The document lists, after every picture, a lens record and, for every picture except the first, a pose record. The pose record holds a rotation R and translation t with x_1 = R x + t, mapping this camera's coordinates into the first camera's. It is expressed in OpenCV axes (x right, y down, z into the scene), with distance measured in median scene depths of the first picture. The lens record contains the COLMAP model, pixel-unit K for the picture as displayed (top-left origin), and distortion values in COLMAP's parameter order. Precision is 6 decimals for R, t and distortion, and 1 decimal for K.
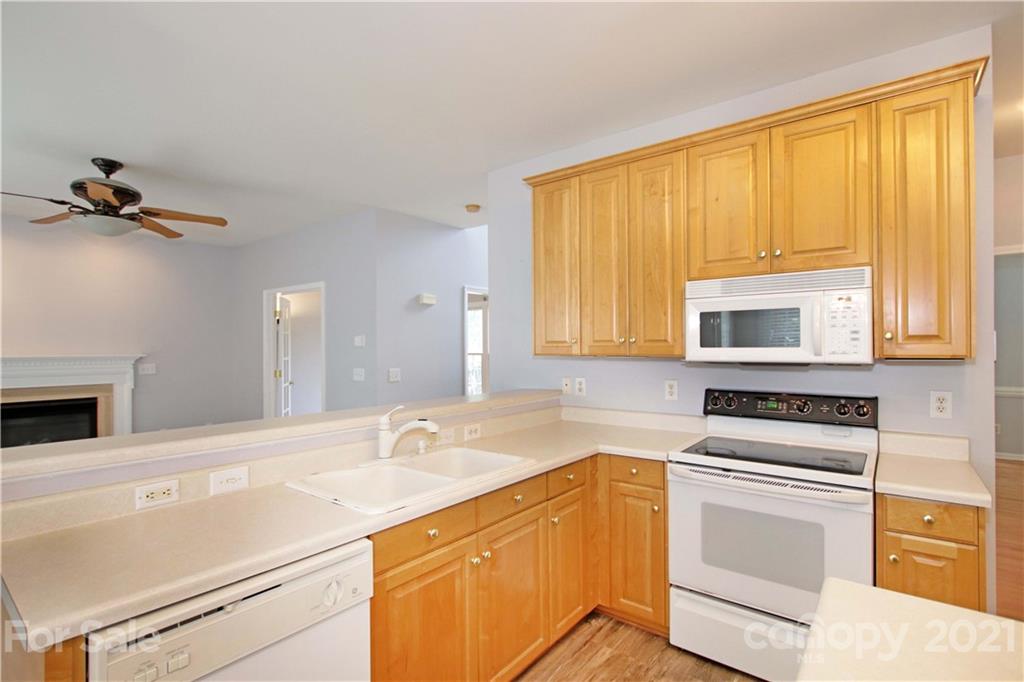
lens RADIAL K [[490.0, 0, 514.7], [0, 490.0, 345.3], [0, 0, 1]] dist [-0.002953, -0.000493]
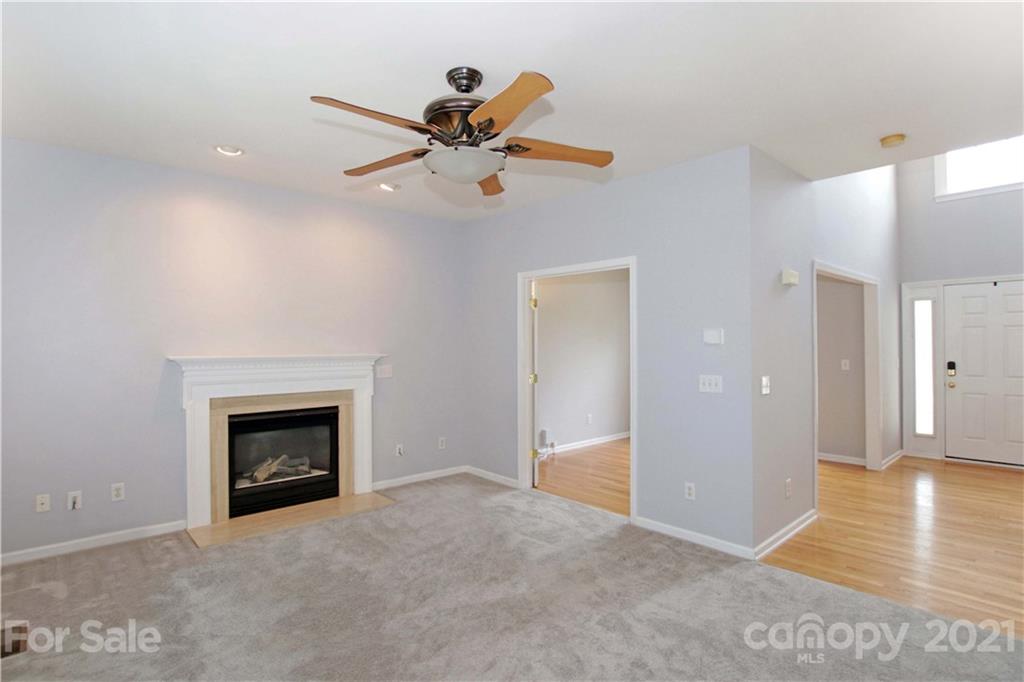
lens RADIAL K [[509.0, 0, 516.4], [0, 509.0, 338.8], [0, 0, 1]] dist [-0.009902, -0.000677]
pose [[0.987356, -0.003683, -0.158479, -0.884047], [0.002035, 0.999942, -0.010562, 0.005703], [0.158508, 0.010106, 0.987306, 0.420782]]
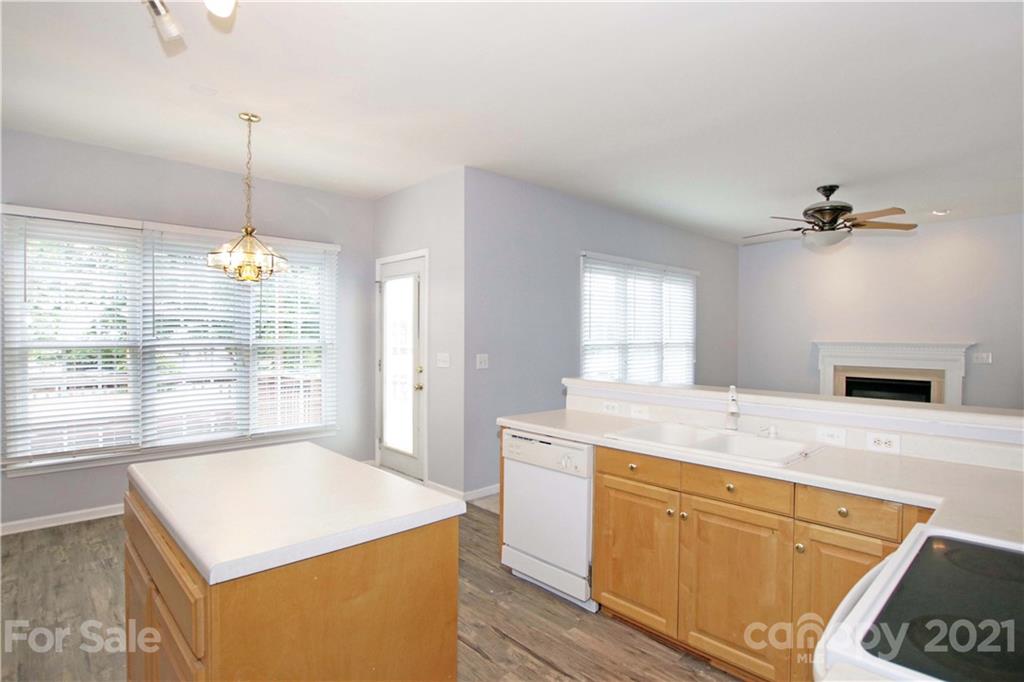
lens RADIAL K [[518.6, 0, 515.9], [0, 518.6, 342.7], [0, 0, 1]] dist [-0.006203, -0.000961]
pose [[-0.139880, 0.018702, -0.989992, 0.823597], [-0.000751, 0.999819, 0.018994, 0.000945], [0.990168, 0.003401, -0.139841, 0.538126]]
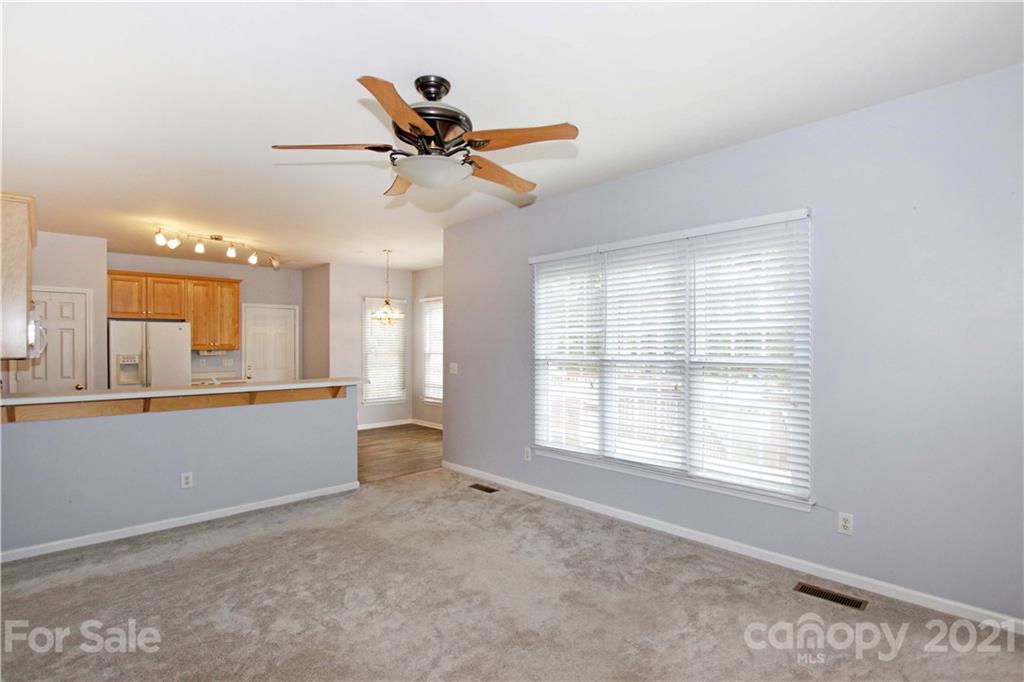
lens RADIAL K [[509.0, 0, 516.4], [0, 509.0, 338.8], [0, 0, 1]] dist [-0.009902, -0.000677]
pose [[-0.989593, 0.007112, 0.143719, -1.462022], [0.003998, 0.999751, -0.021945, 0.014087], [-0.143839, -0.021142, -0.989375, 2.386669]]
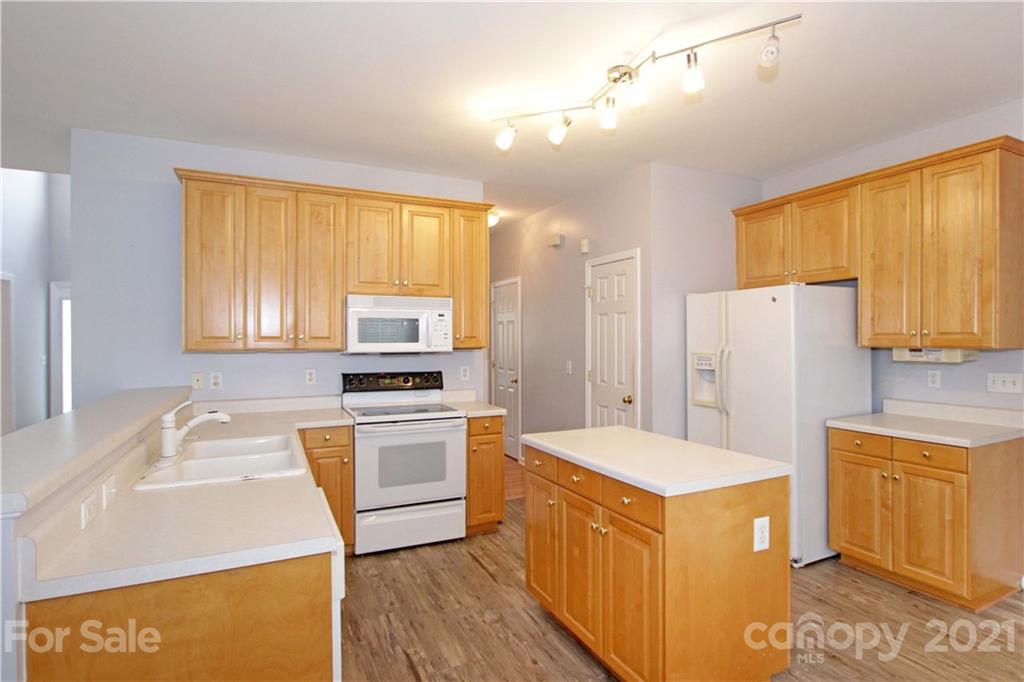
lens RADIAL K [[529.2, 0, 513.9], [0, 529.2, 340.3], [0, 0, 1]] dist [-0.011122, -0.000550]
pose [[0.447600, 0.002515, 0.894230, -0.729671], [-0.004927, 0.999988, -0.000346, -0.004373], [-0.894220, -0.004251, 0.447607, -0.071225]]
